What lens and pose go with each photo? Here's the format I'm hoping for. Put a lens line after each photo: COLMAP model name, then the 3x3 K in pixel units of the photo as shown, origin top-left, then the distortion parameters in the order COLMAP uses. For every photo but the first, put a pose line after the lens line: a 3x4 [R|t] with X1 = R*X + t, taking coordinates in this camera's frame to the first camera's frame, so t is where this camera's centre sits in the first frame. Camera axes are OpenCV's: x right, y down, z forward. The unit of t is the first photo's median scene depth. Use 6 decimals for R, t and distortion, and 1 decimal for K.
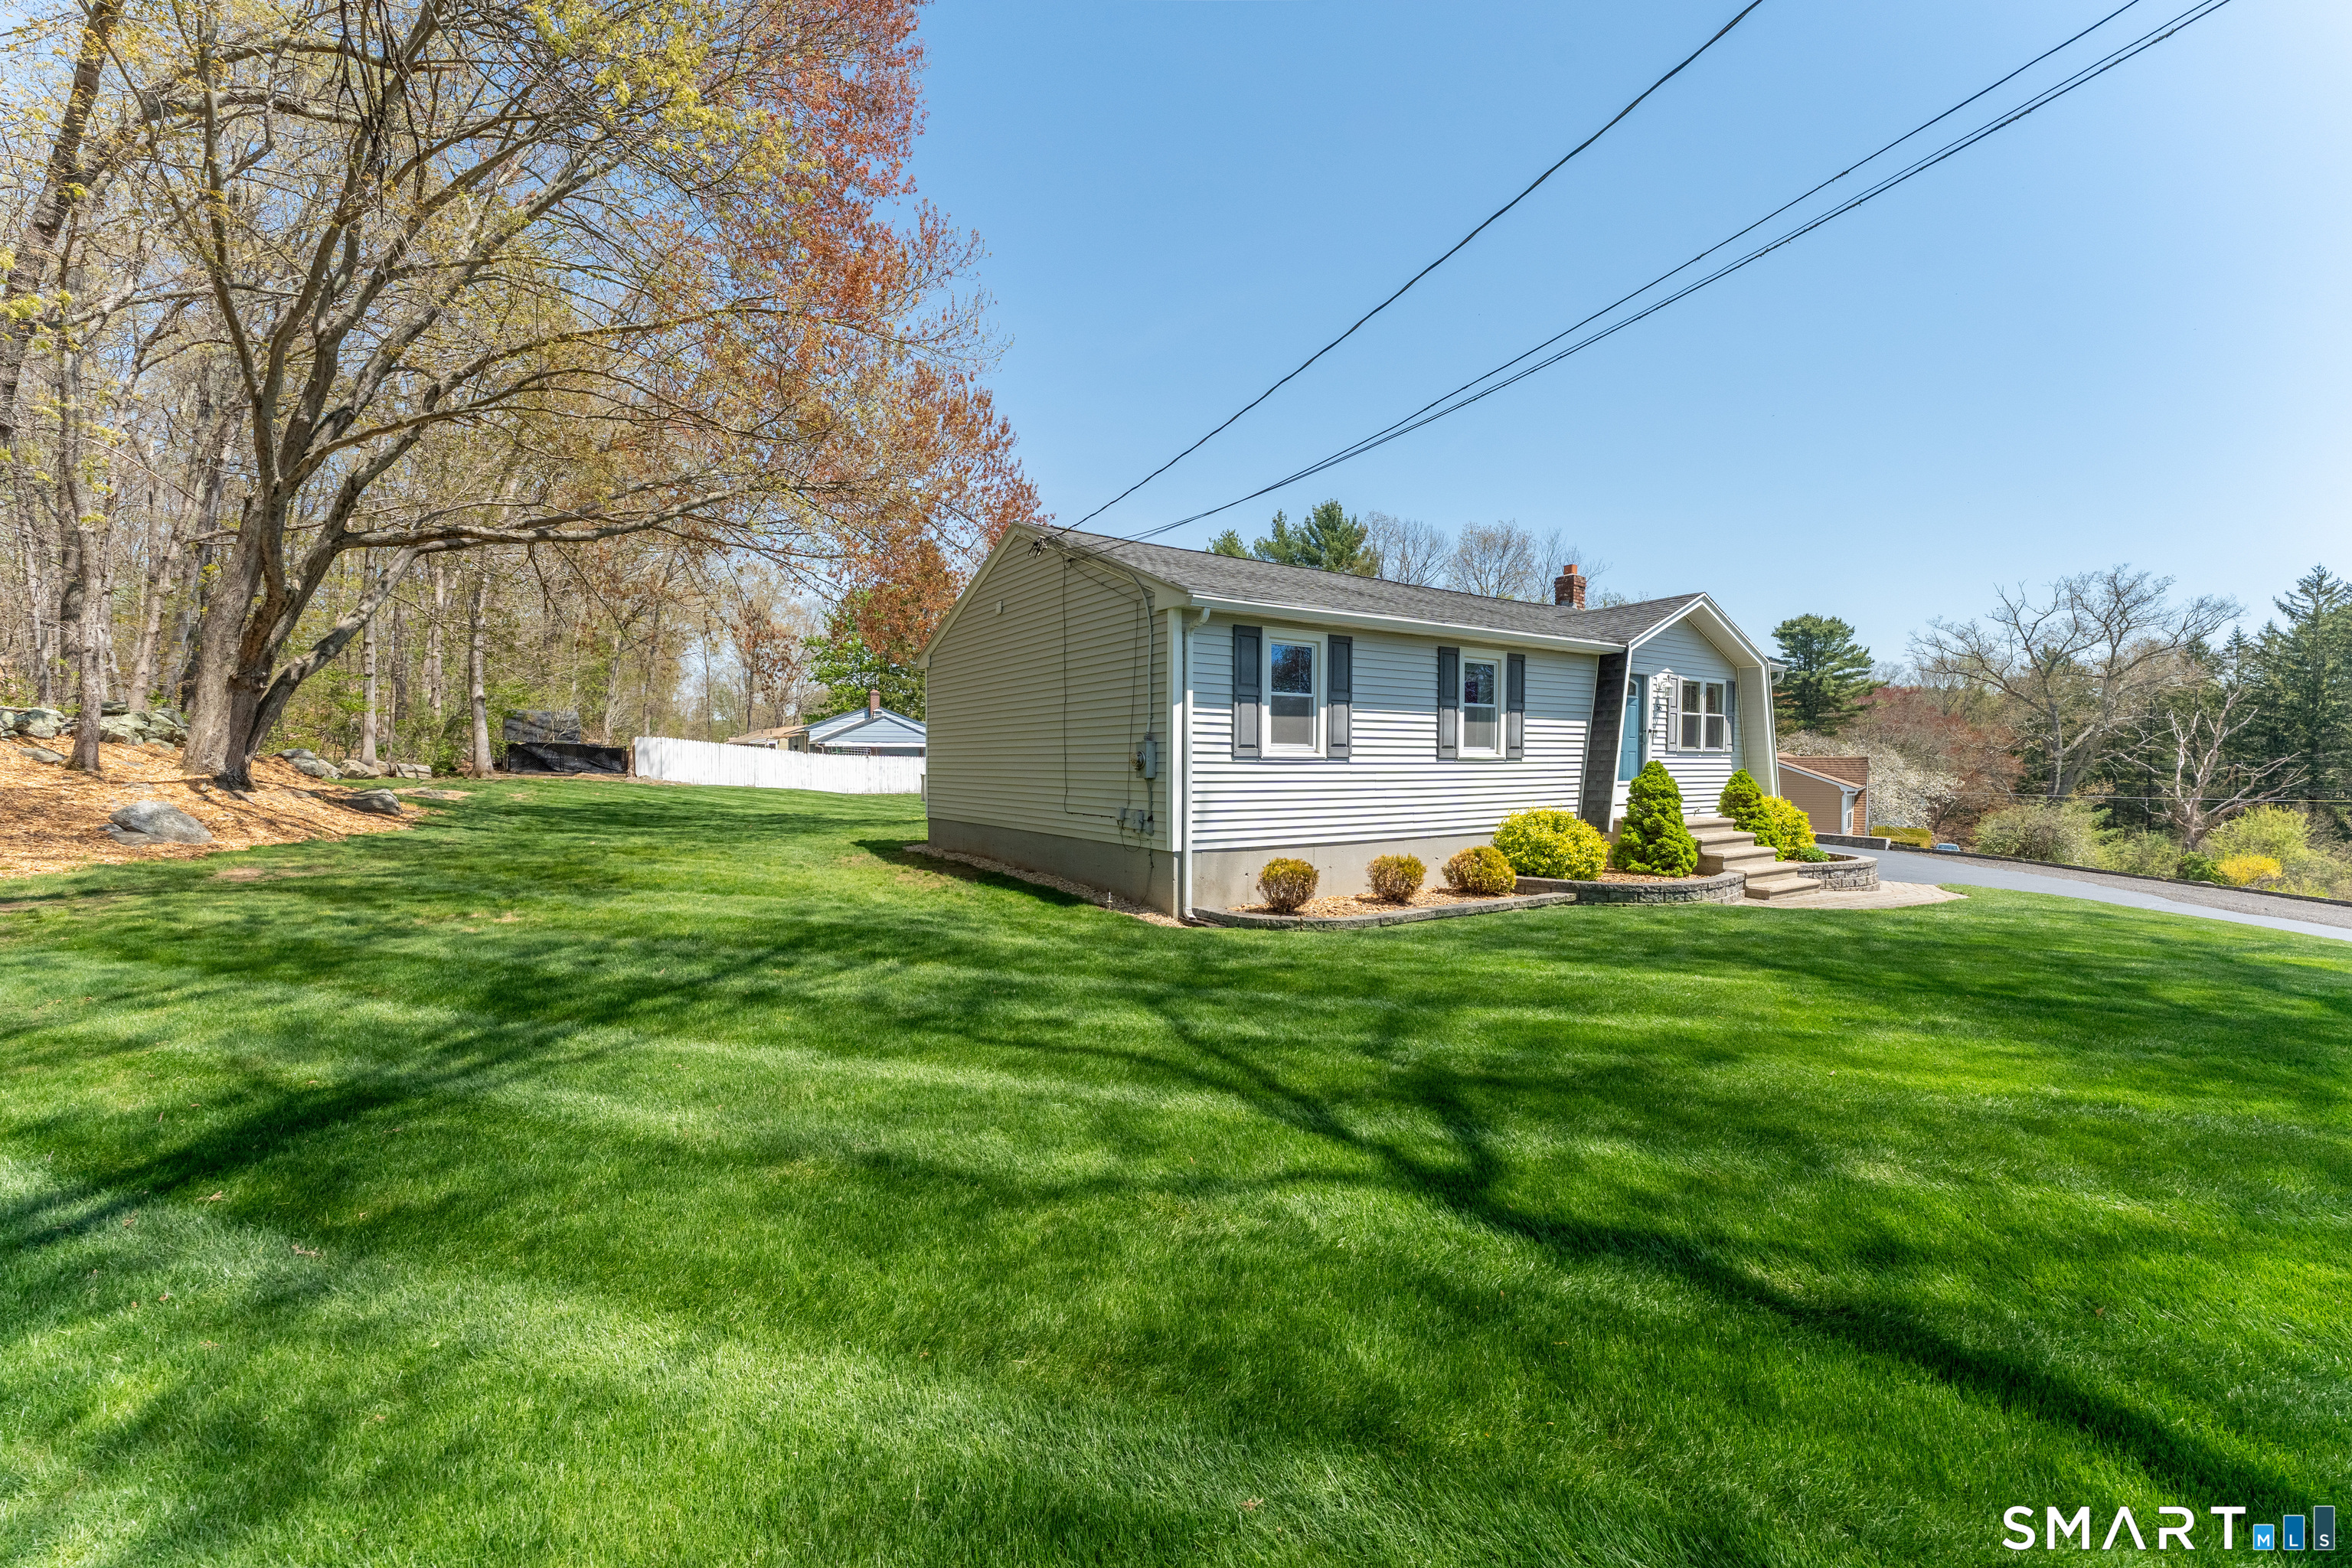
lens RADIAL K [[944.7, 0, 1182.7], [0, 944.7, 778.7], [0, 0, 1]] dist [-0.000700, -0.000047]
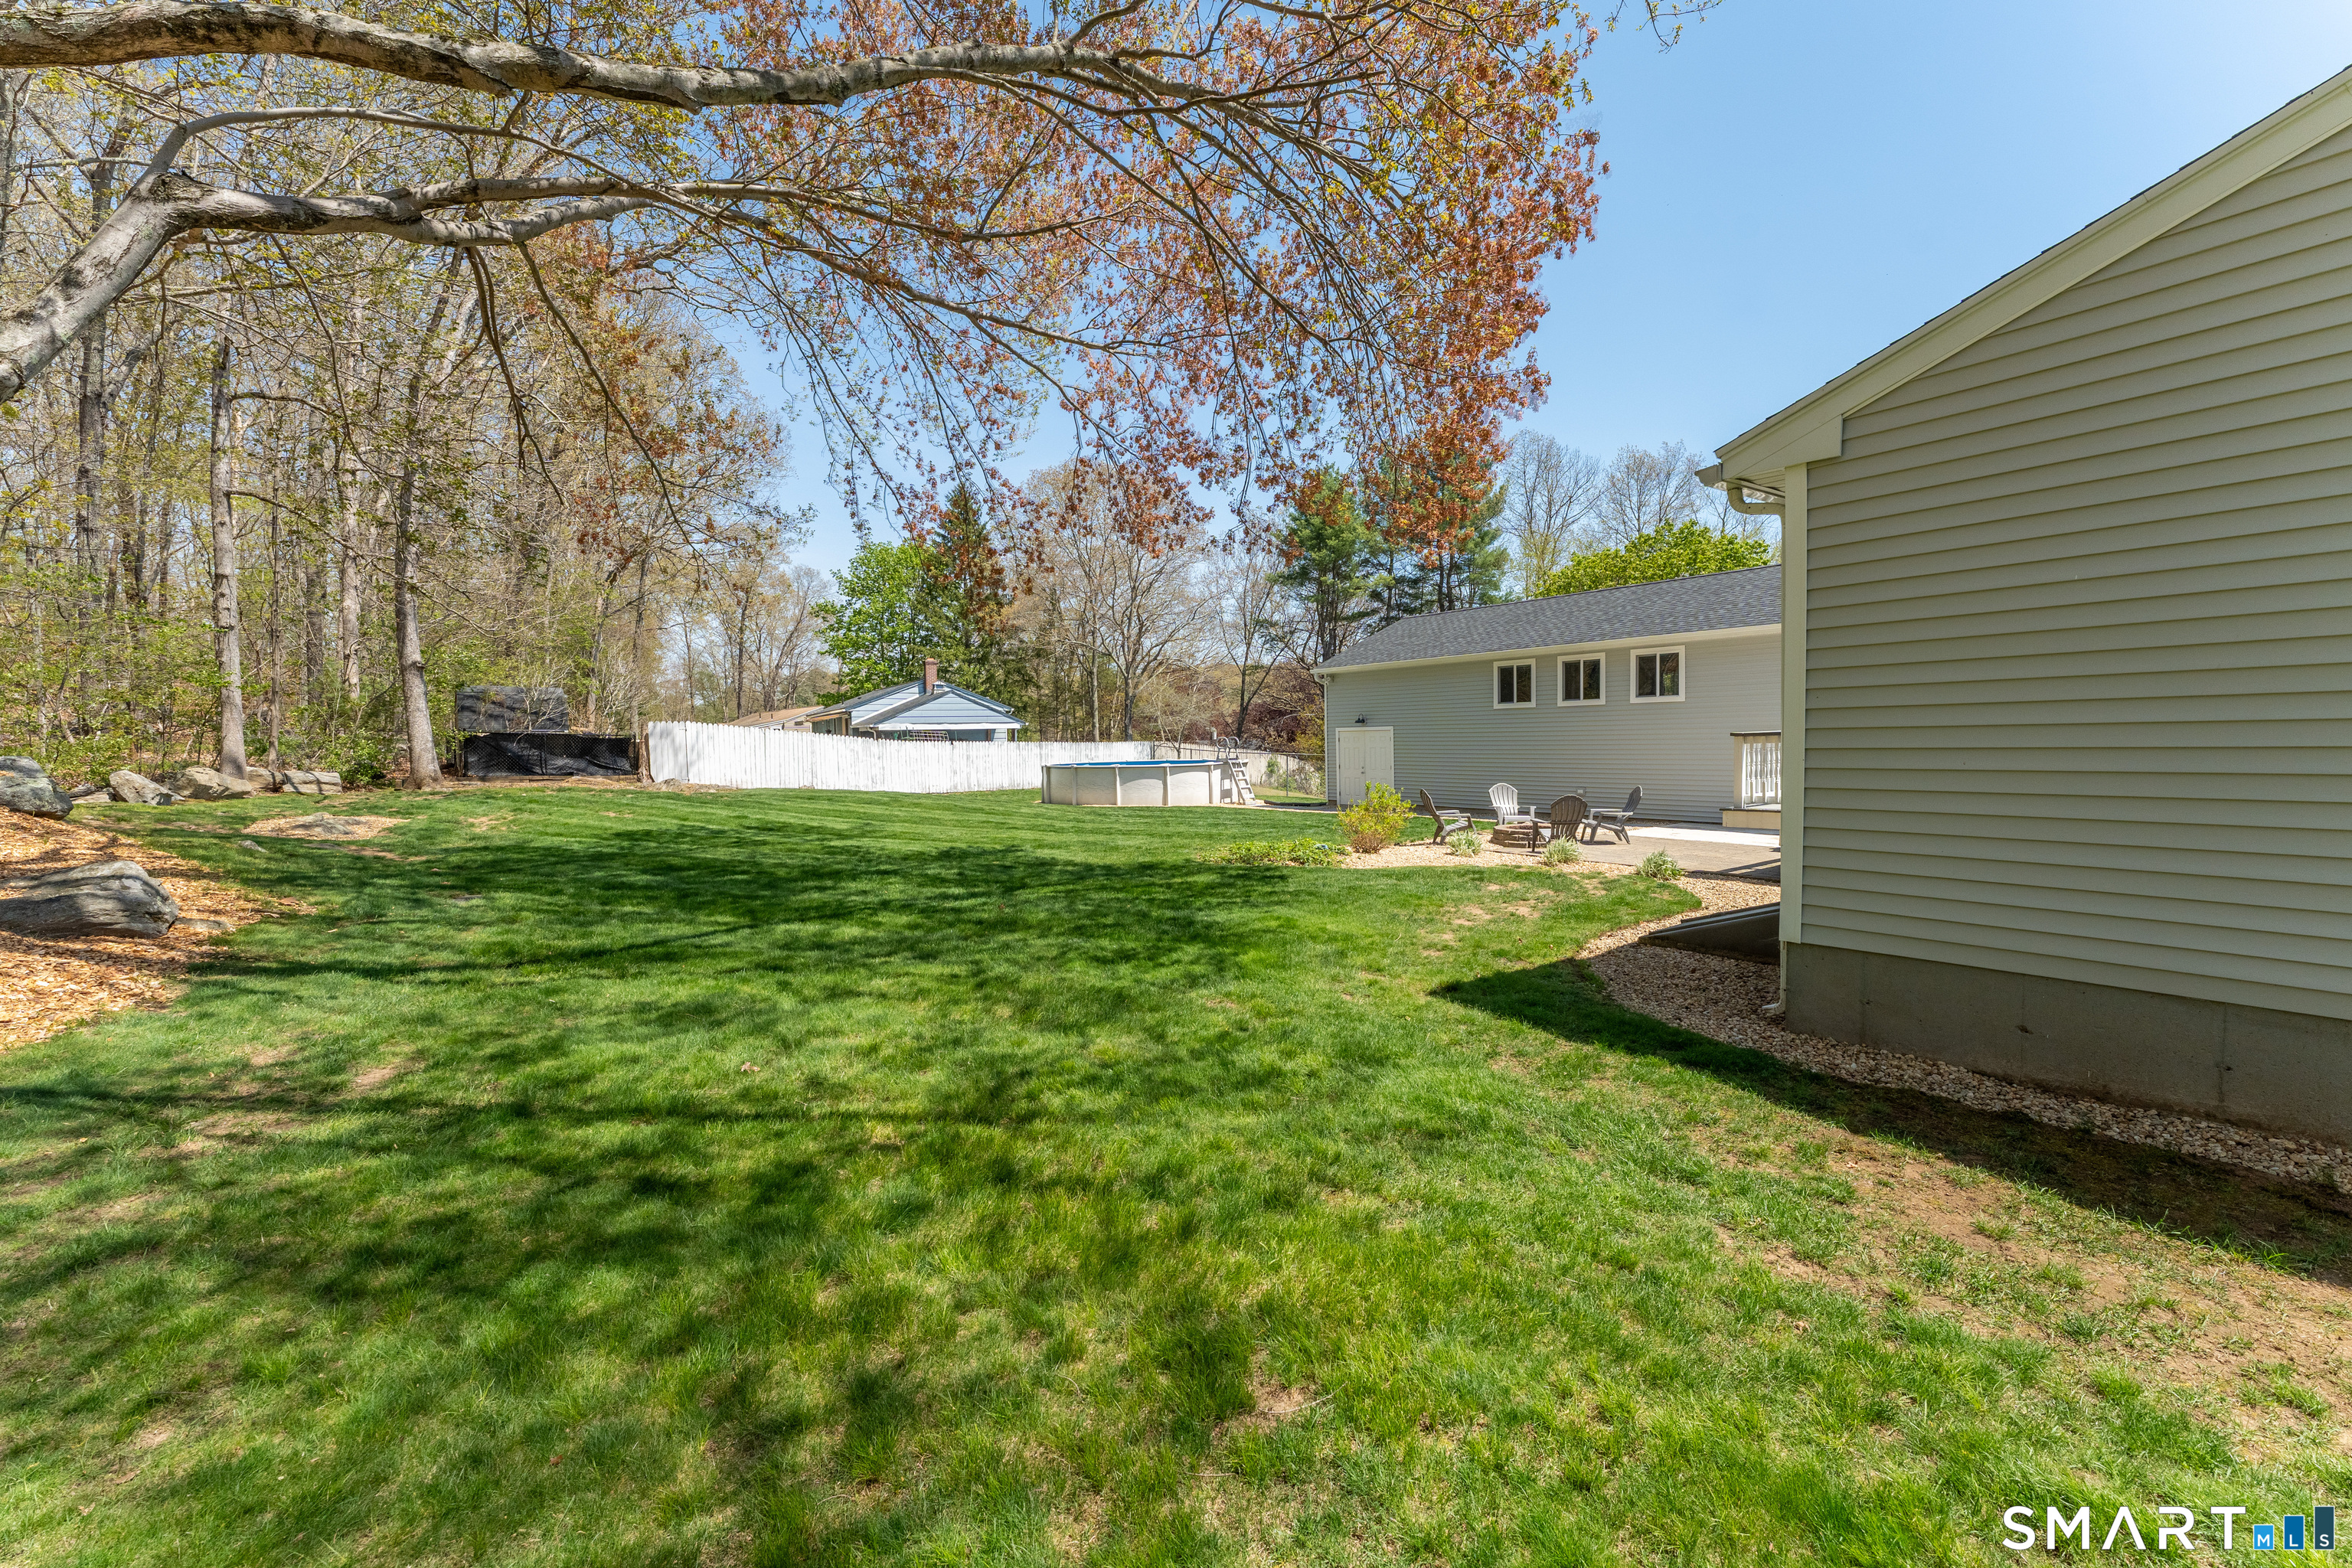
lens RADIAL K [[944.7, 0, 1164.5], [0, 944.7, 788.0], [0, 0, 1]] dist [-0.000700, -0.000047]
pose [[0.999646, -0.021476, 0.015701, -0.226662], [0.020947, 0.999232, 0.033114, -0.011291], [-0.016400, -0.032773, 0.999328, 0.319033]]
